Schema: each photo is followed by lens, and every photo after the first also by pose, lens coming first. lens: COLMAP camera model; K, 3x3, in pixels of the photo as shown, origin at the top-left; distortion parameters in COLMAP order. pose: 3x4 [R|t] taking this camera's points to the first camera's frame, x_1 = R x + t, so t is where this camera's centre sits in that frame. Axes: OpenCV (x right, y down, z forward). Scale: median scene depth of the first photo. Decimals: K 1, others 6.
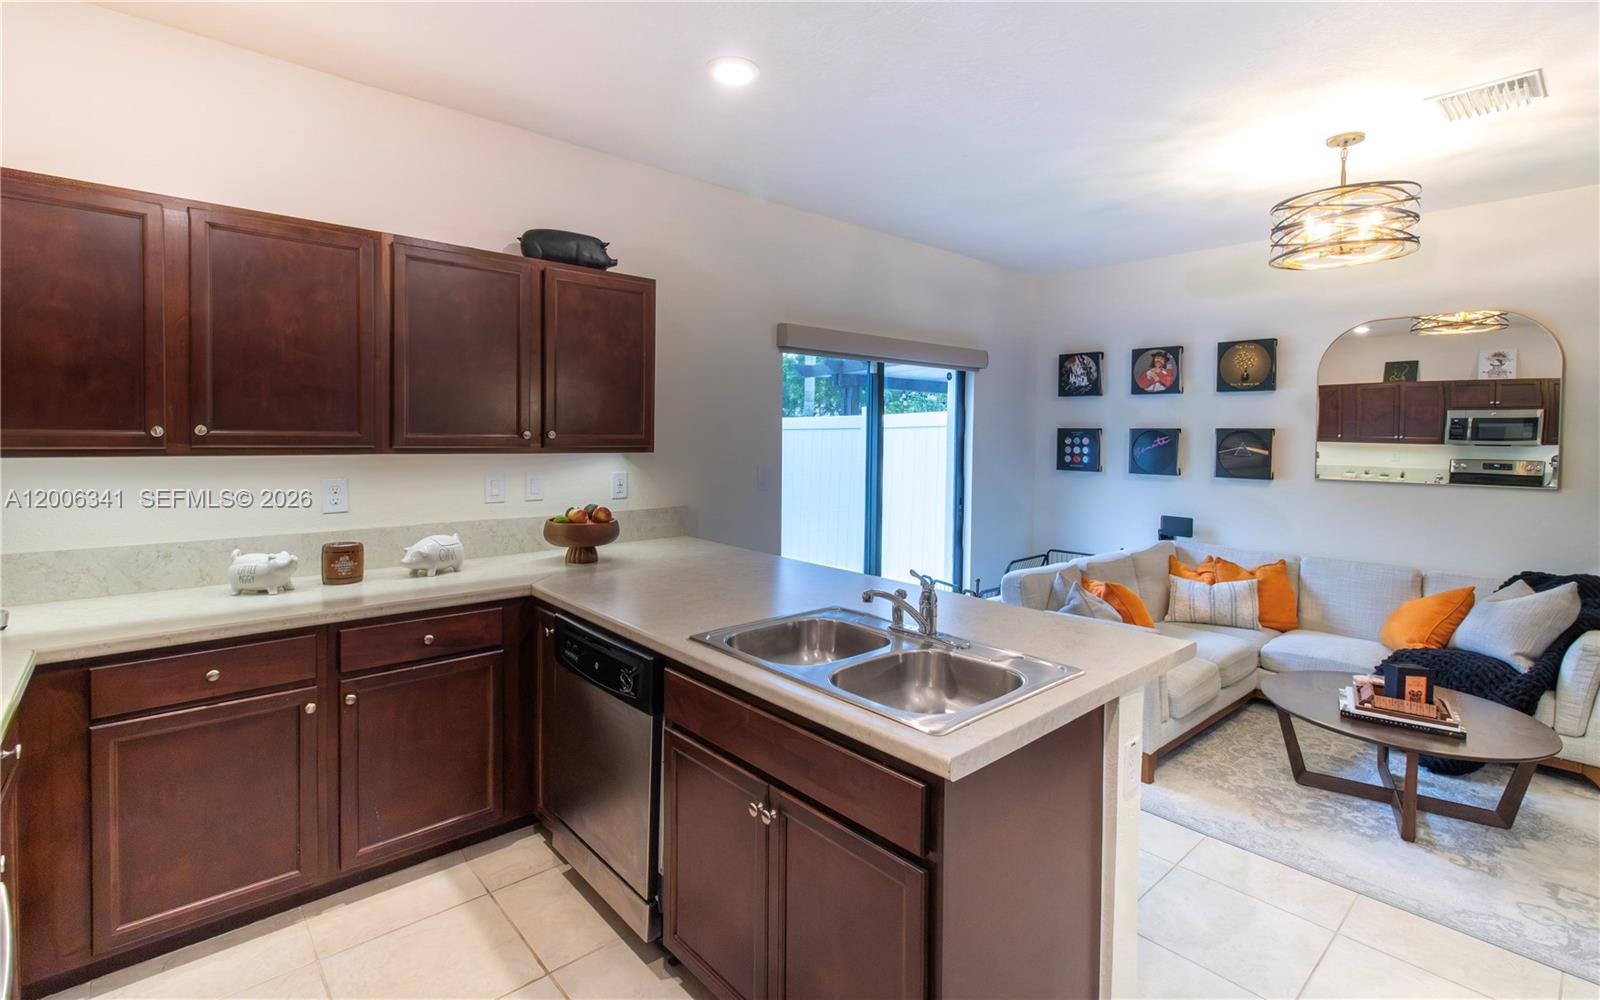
lens RADIAL K [[739.6, 0, 809.8], [0, 739.6, 454.8], [0, 0, 1]] dist [0.004247, 0.000032]
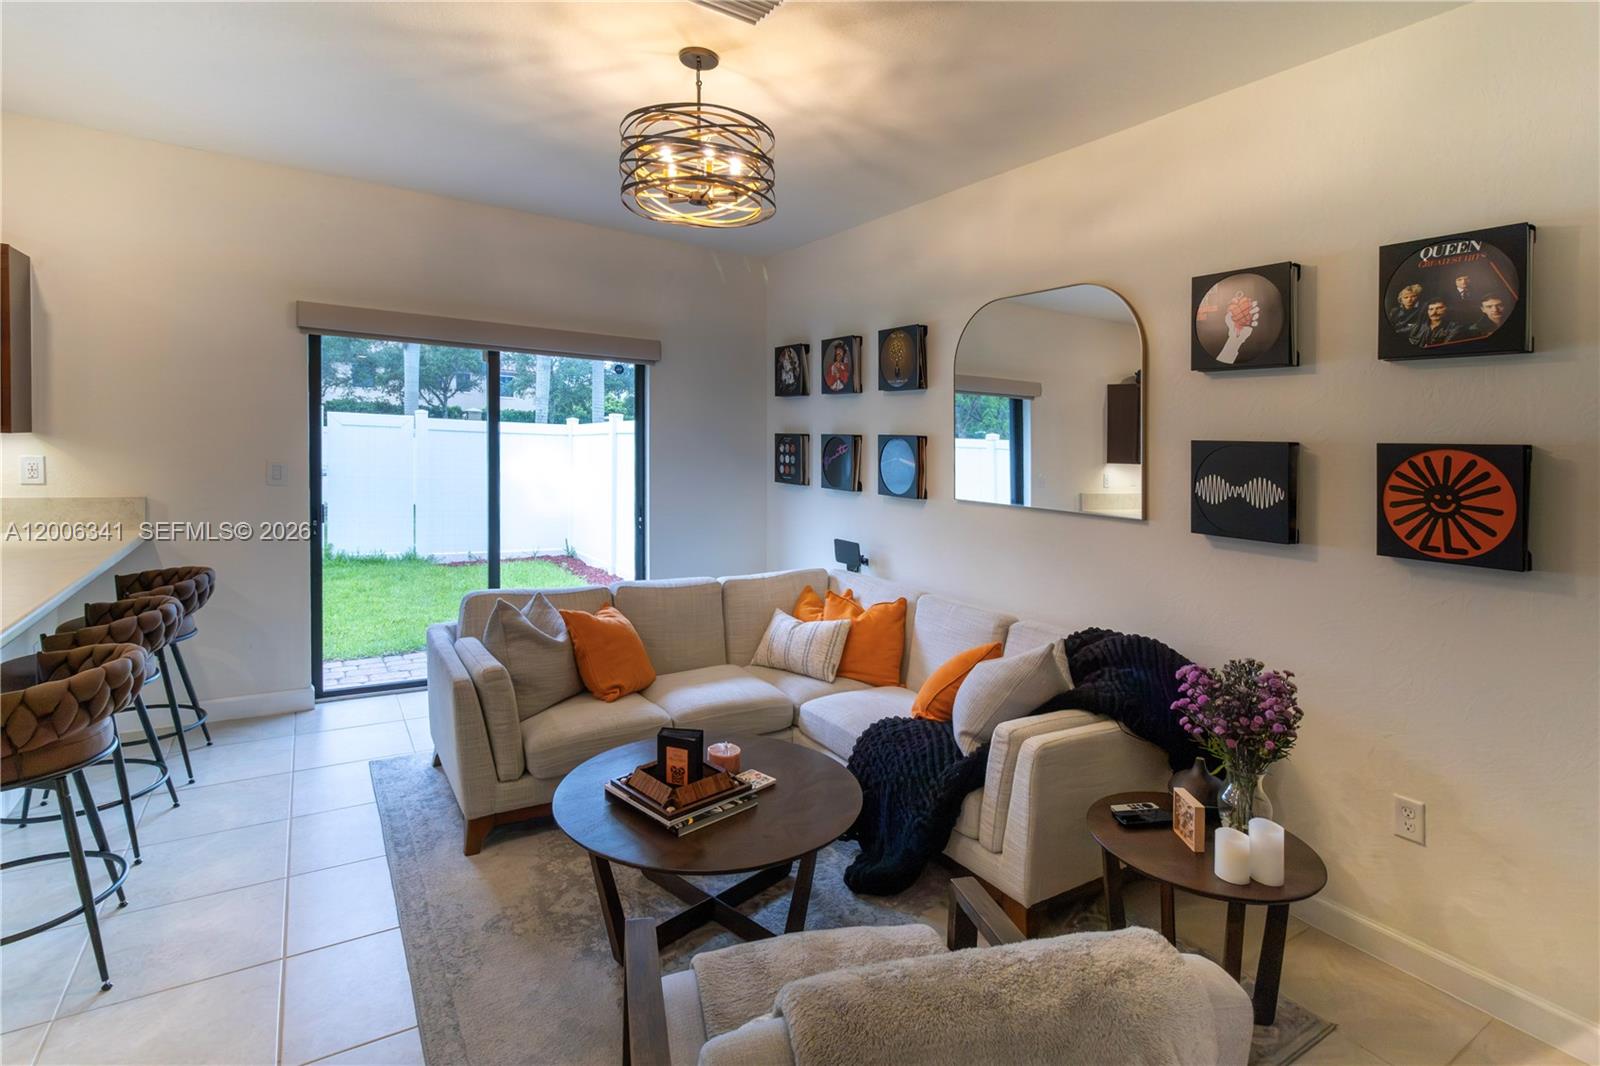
lens RADIAL K [[771.2, 0, 798.9], [0, 771.2, 472.1], [0, 0, 1]] dist [0.003141, 0.000433]
pose [[0.985804, 0.034263, -0.164365, 0.564214], [-0.033862, 0.999413, 0.005243, 0.003784], [0.164448, 0.000397, 0.986386, 0.131939]]
